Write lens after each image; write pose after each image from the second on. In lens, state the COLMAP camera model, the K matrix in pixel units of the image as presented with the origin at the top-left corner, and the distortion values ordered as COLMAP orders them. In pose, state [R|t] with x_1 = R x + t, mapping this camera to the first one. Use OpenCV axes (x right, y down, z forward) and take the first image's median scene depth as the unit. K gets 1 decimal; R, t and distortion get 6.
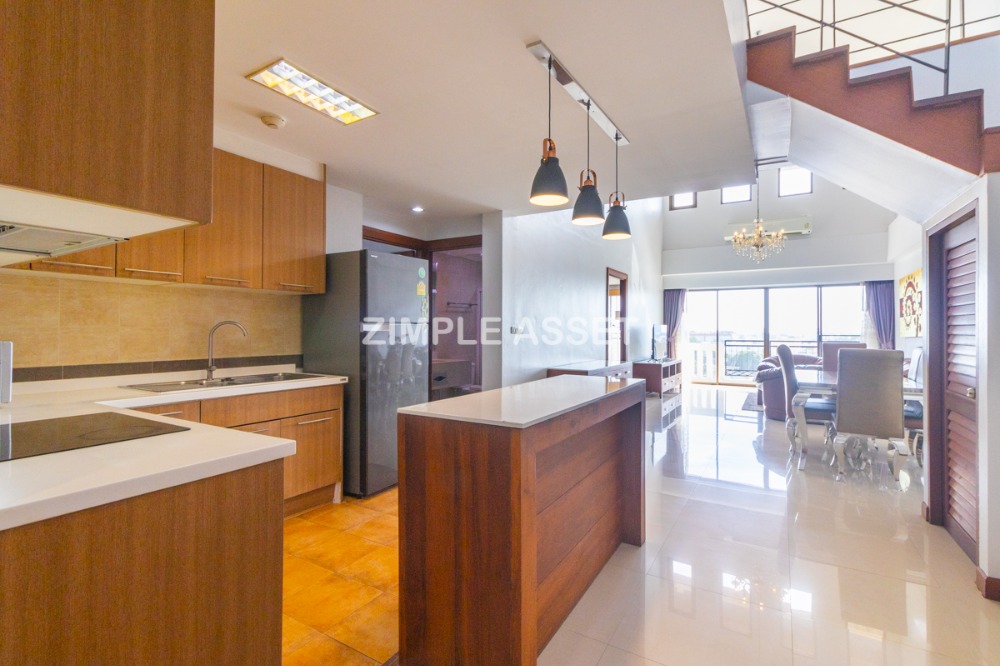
lens RADIAL K [[465.1, 0, 501.9], [0, 465.1, 326.3], [0, 0, 1]] dist [0.000949, -0.000175]
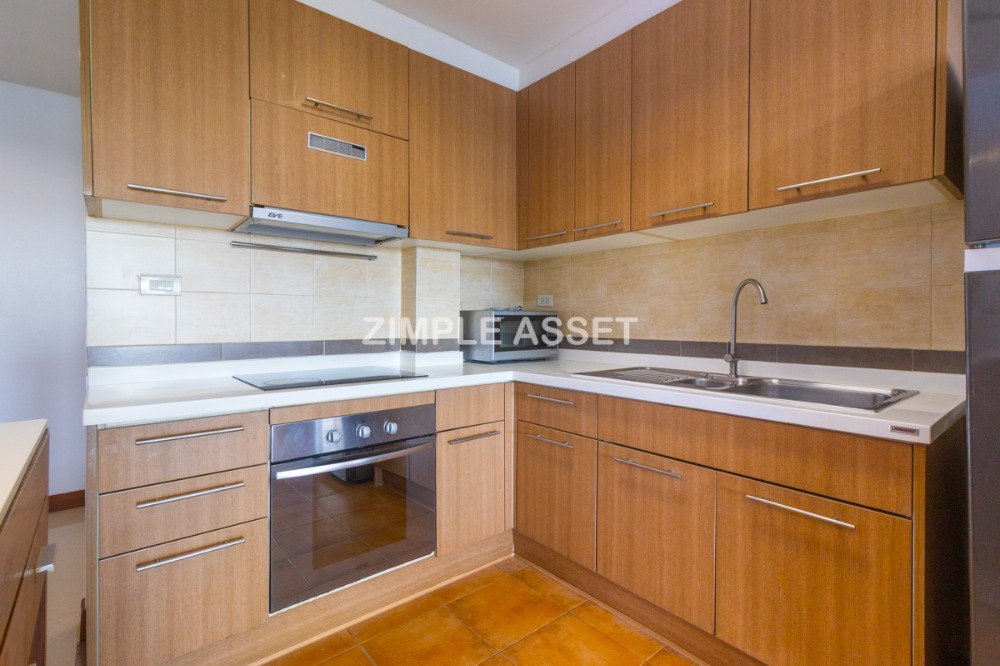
lens RADIAL K [[465.1, 0, 501.9], [0, 465.1, 326.3], [0, 0, 1]] dist [0.000949, -0.000175]
pose [[-0.323784, 0.010448, -0.946073, 0.043748], [0.007116, 0.999938, 0.008607, 0.031550], [0.946104, -0.003945, -0.323838, 0.701536]]
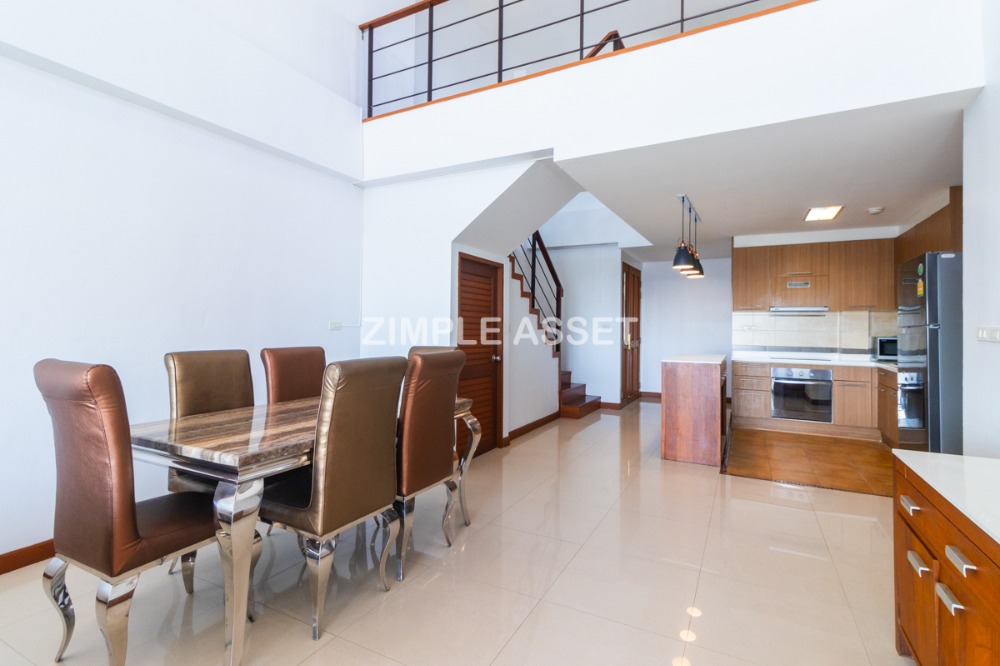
lens RADIAL K [[474.9, 0, 499.3], [0, 474.9, 315.6], [0, 0, 1]] dist [-0.001675, -0.000192]
pose [[-0.998480, -0.015430, -0.052914, 0.670065], [-0.013574, 0.999286, -0.035252, 0.016986], [0.053421, -0.034480, -0.997977, 1.828850]]
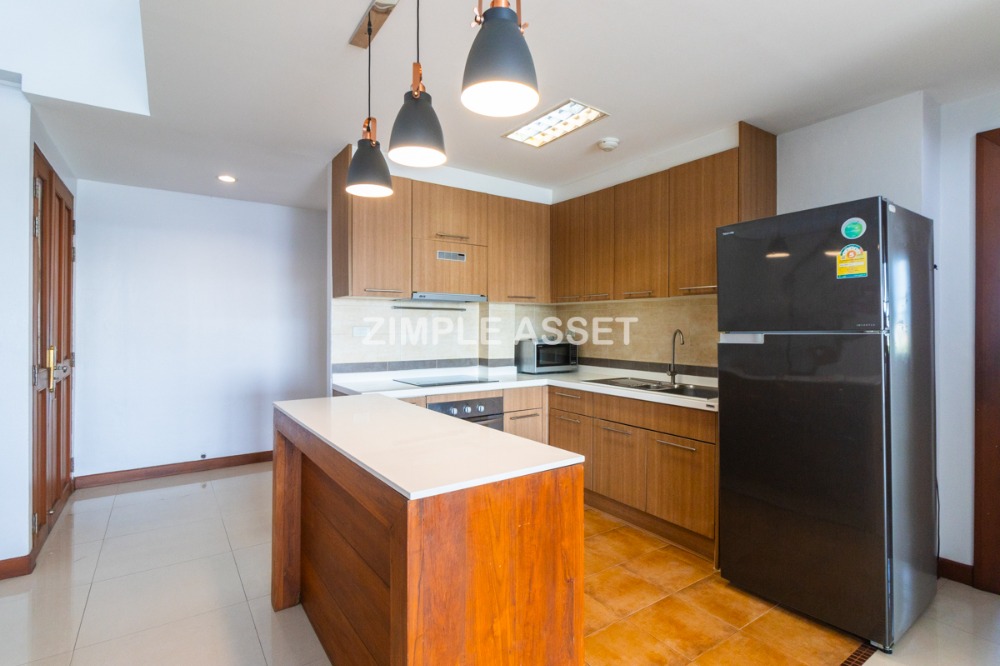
lens RADIAL K [[488.4, 0, 500.6], [0, 488.4, 322.8], [0, 0, 1]] dist [-0.000349, 0.000011]
pose [[-0.406725, -0.007799, -0.913518, 0.441235], [0.004053, 0.999938, -0.010341, -0.012127], [0.913542, -0.007908, -0.406668, 0.845177]]
